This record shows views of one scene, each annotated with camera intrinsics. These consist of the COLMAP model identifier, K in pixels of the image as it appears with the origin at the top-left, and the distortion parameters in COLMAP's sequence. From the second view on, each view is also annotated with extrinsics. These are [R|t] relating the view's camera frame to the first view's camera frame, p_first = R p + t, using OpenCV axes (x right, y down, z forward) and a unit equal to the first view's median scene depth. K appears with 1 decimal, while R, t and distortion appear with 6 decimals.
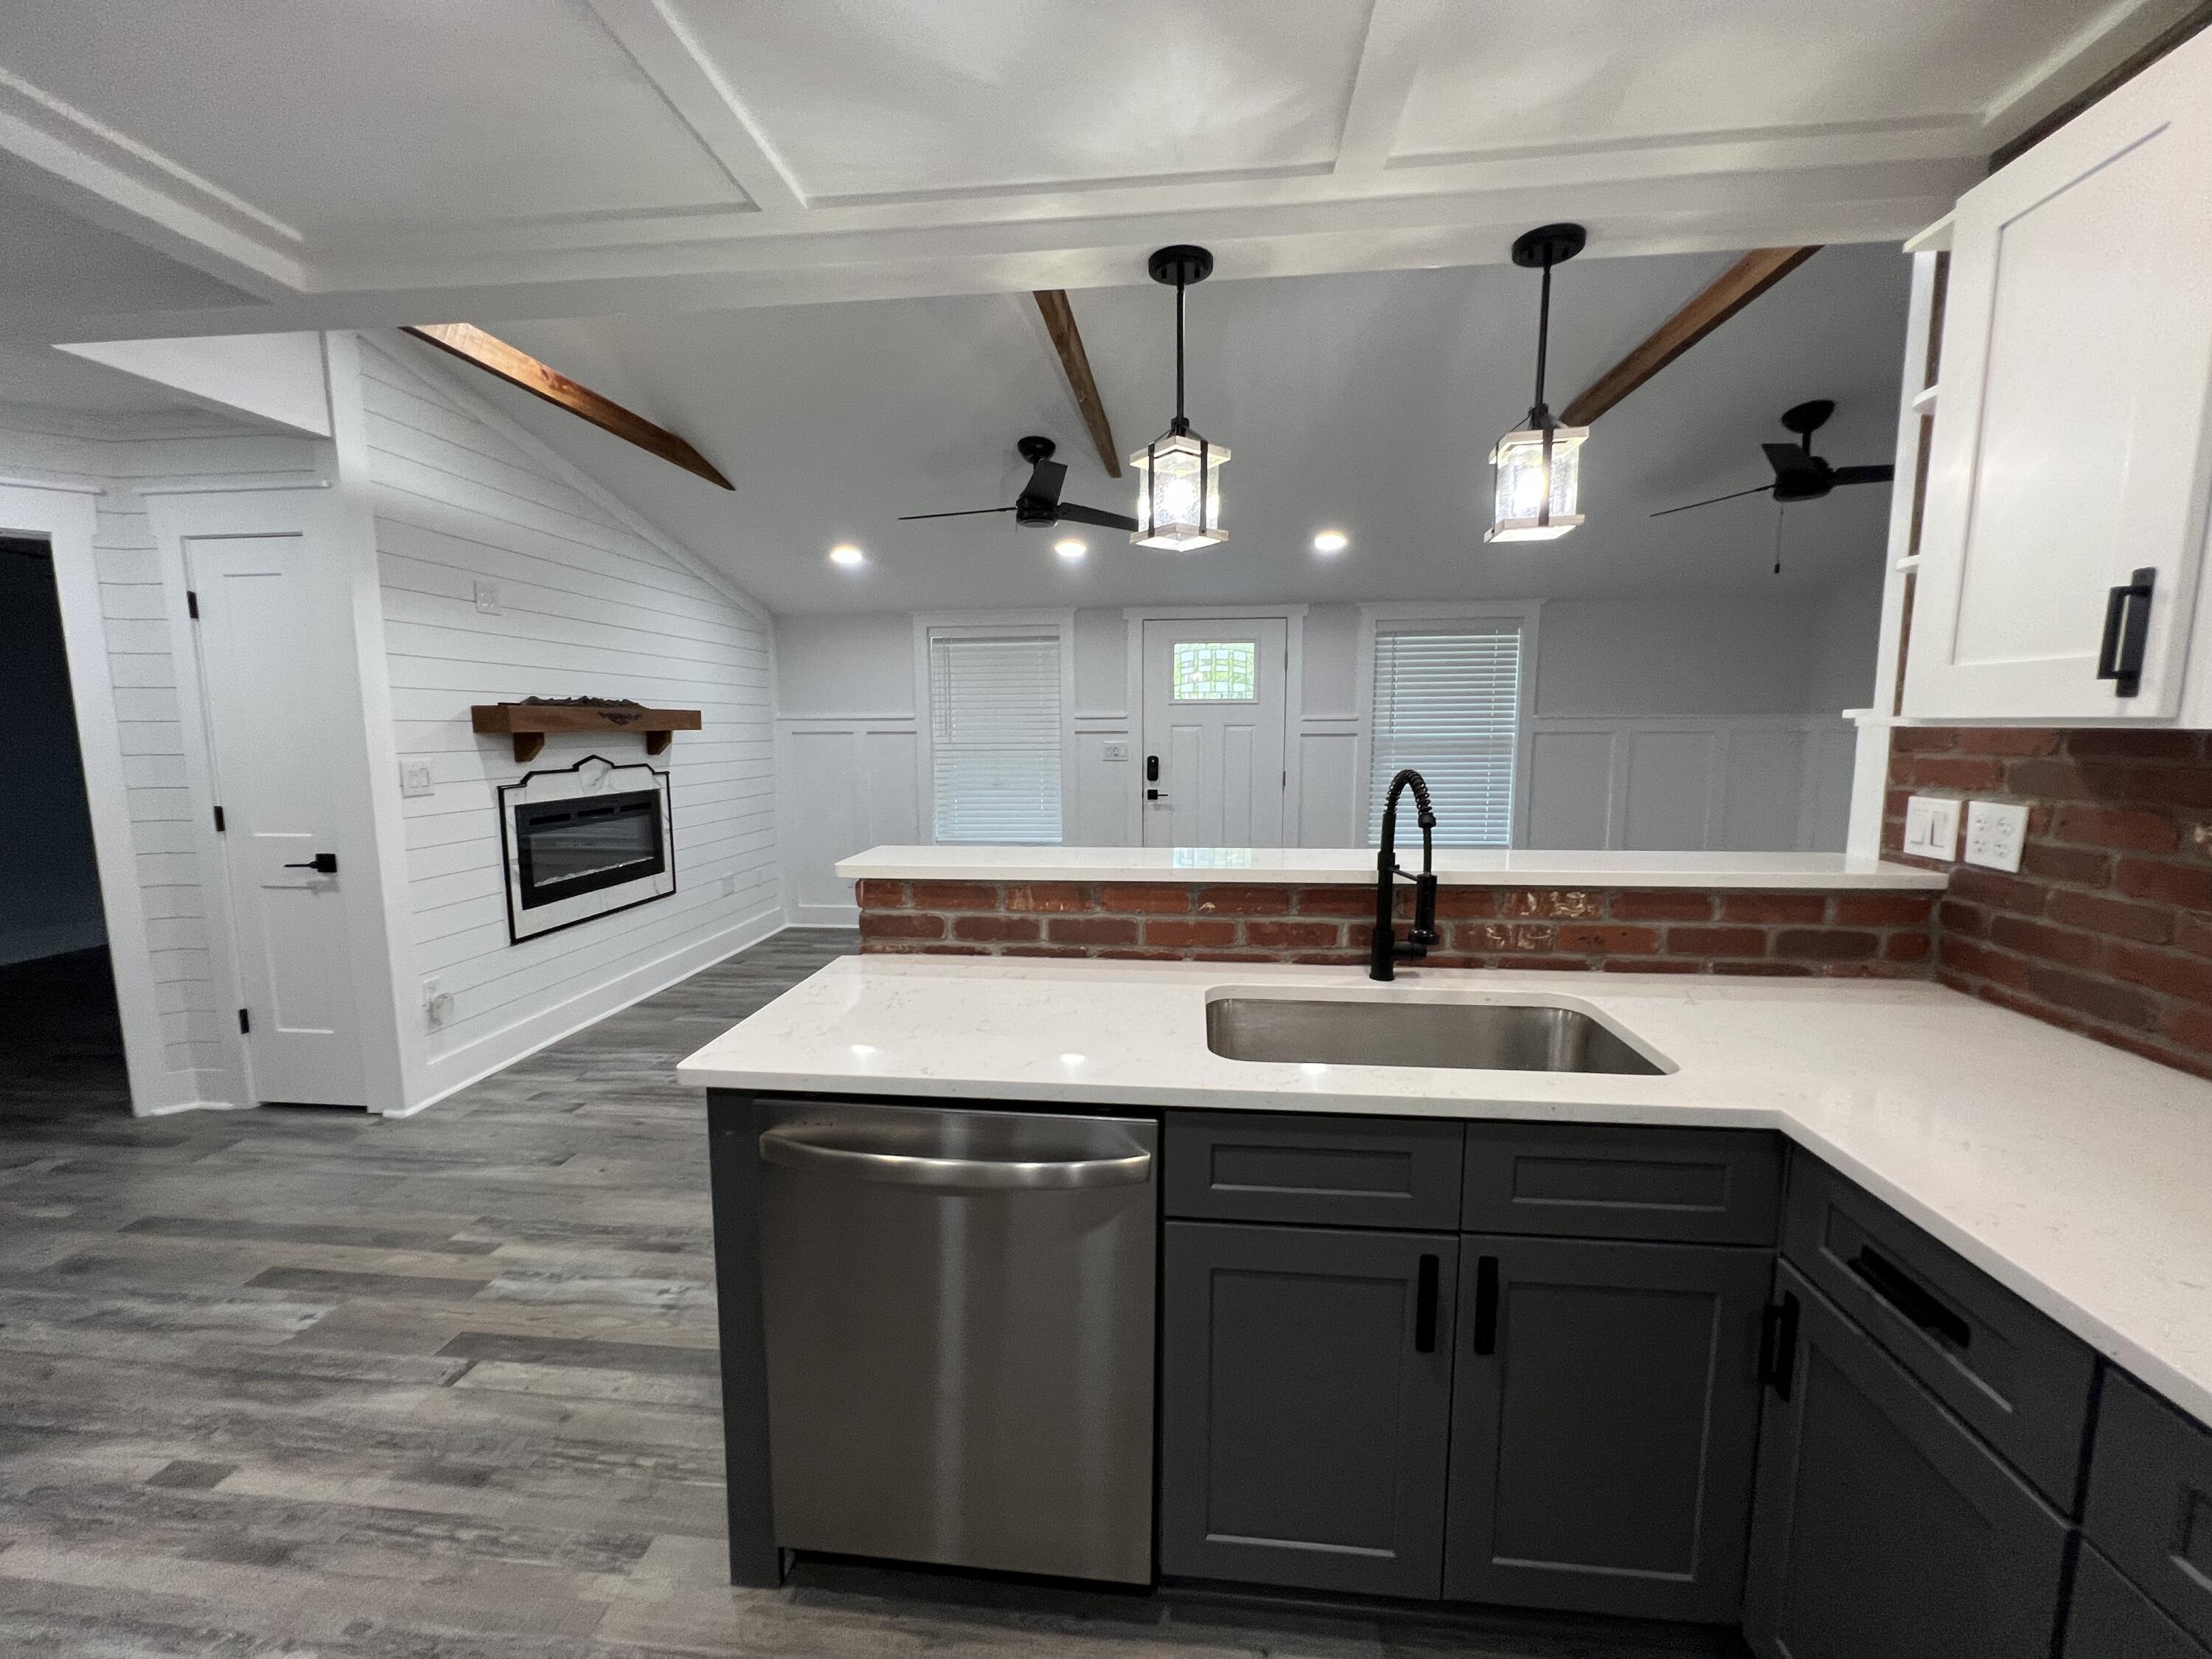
lens RADIAL K [[888.4, 0, 1107.3], [0, 888.4, 832.5], [0, 0, 1]] dist [-0.001299, 0.000779]
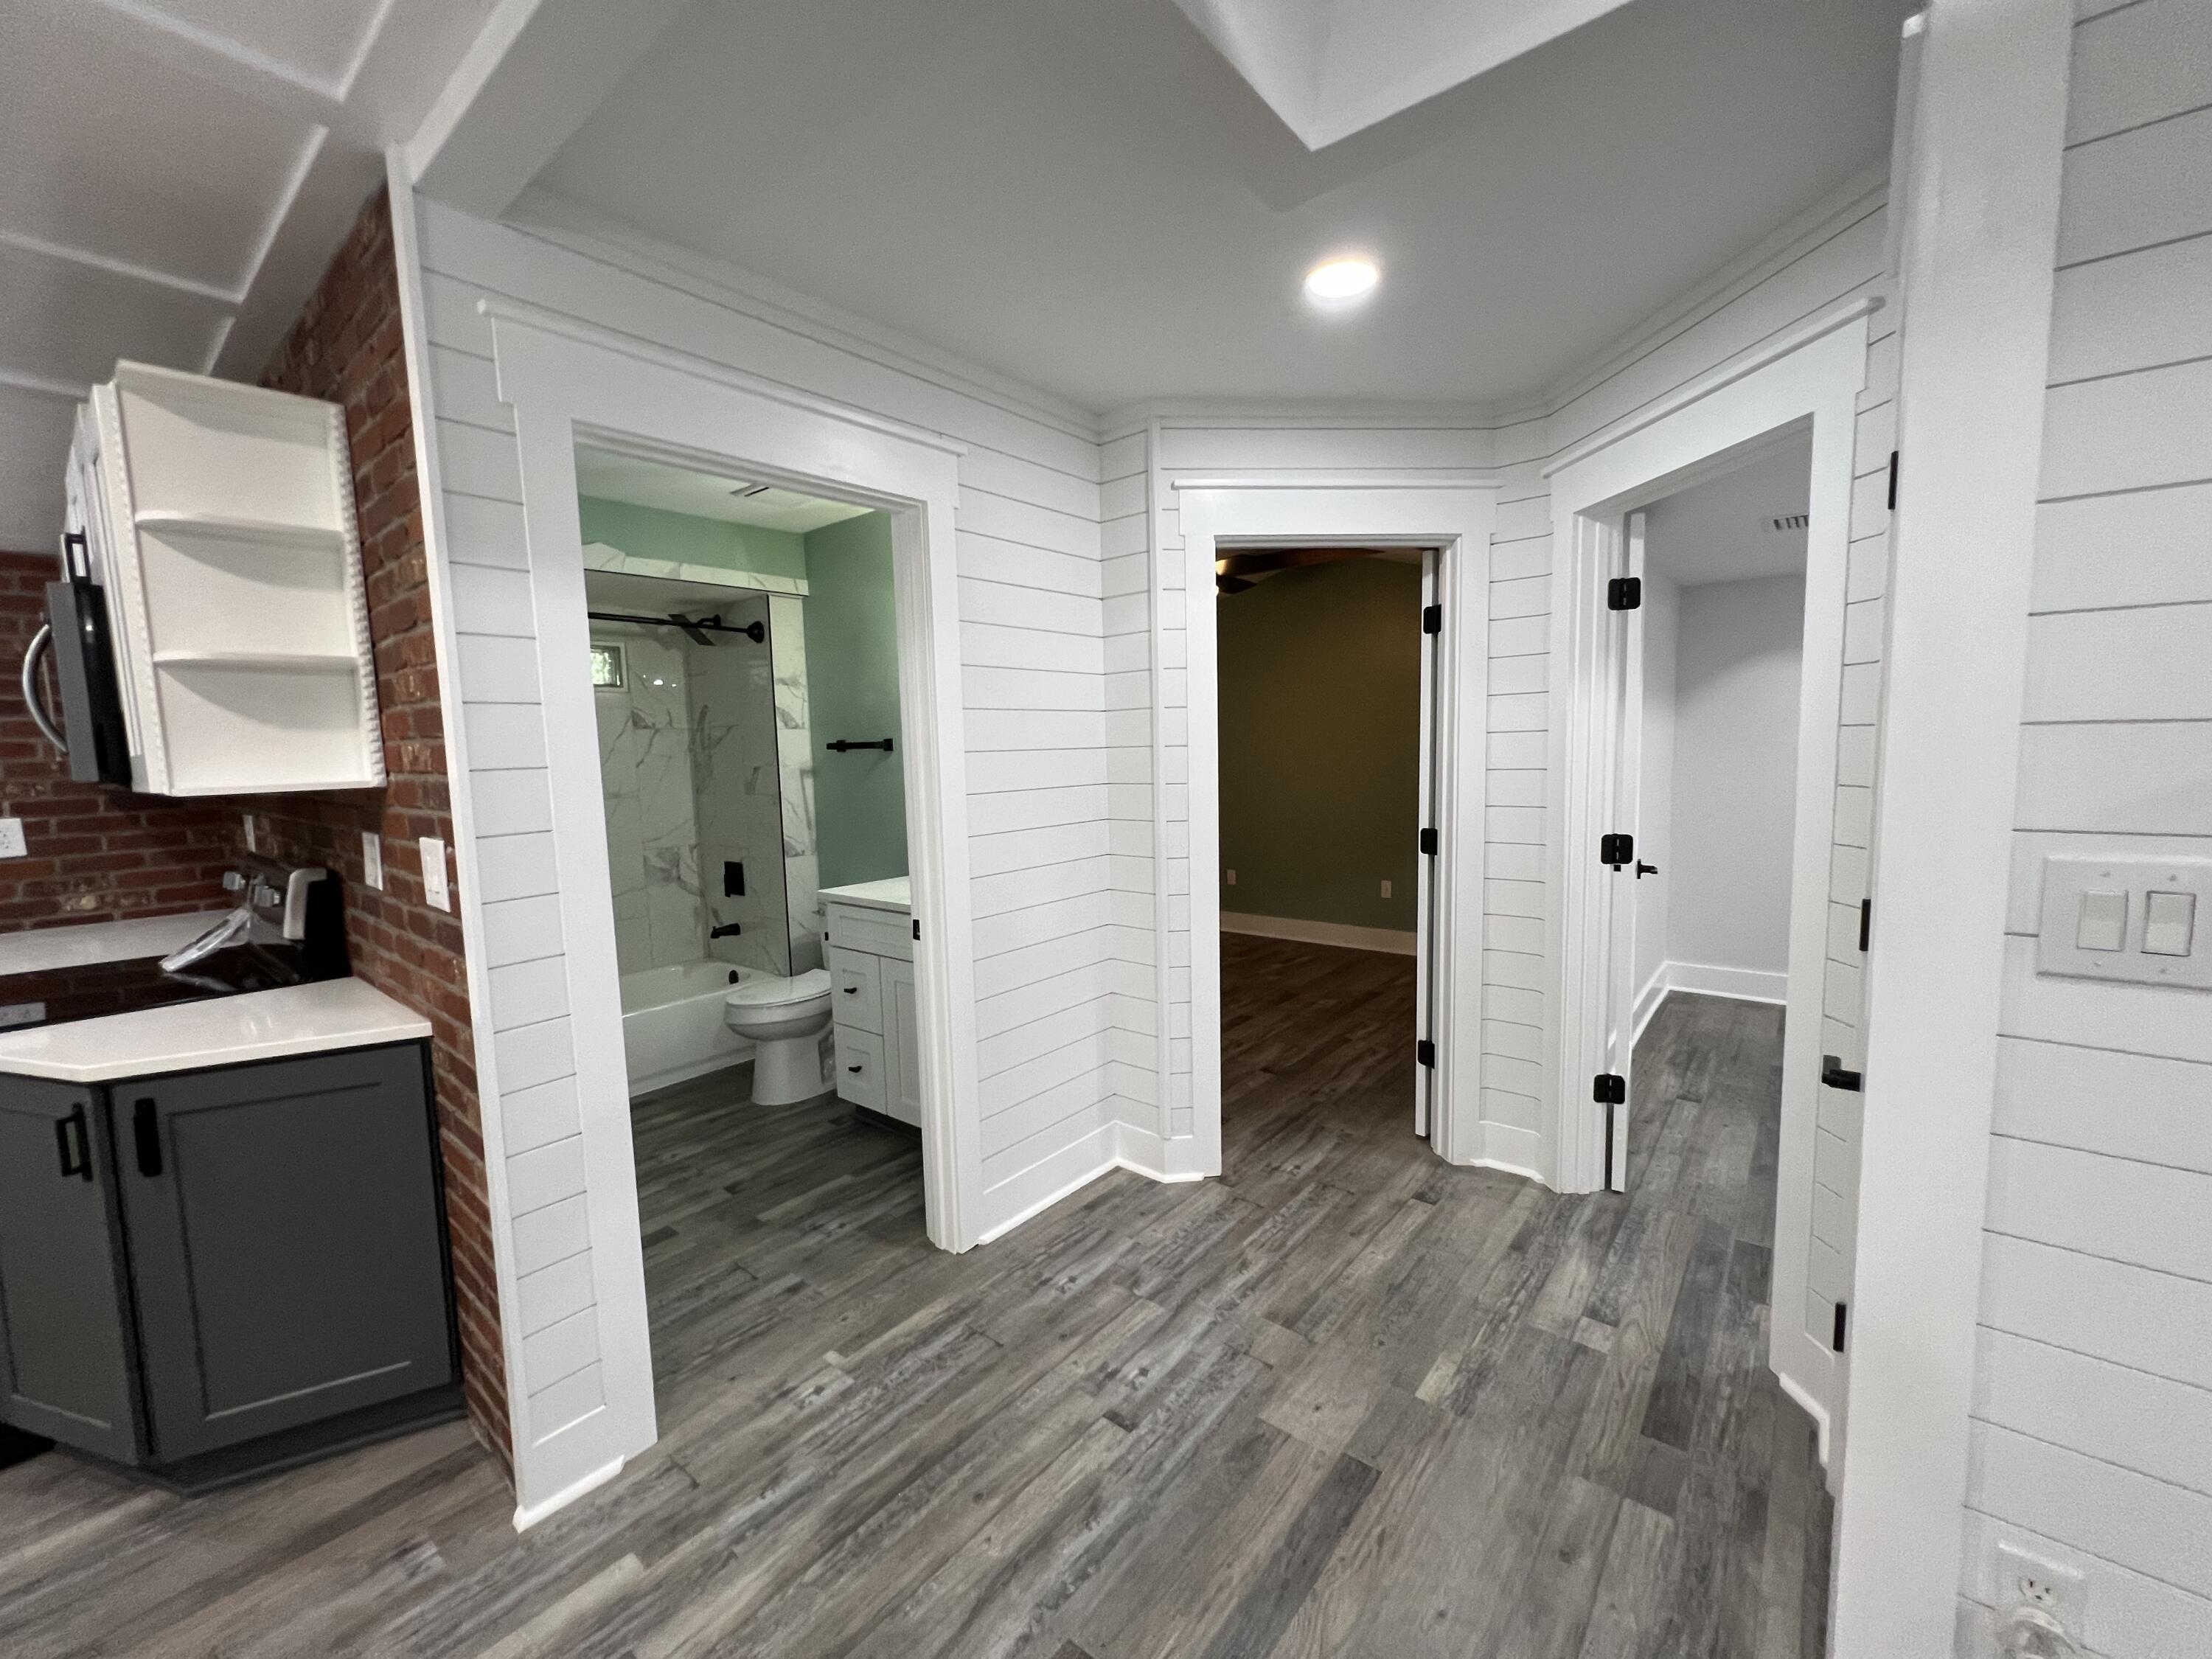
lens RADIAL K [[888.4, 0, 1107.3], [0, 888.4, 832.5], [0, 0, 1]] dist [-0.001299, 0.000779]
pose [[-0.550468, 0.103555, -0.828409, -0.617860], [-0.074963, 0.982138, 0.172584, -0.194351], [0.831484, 0.157102, -0.532873, 1.489827]]
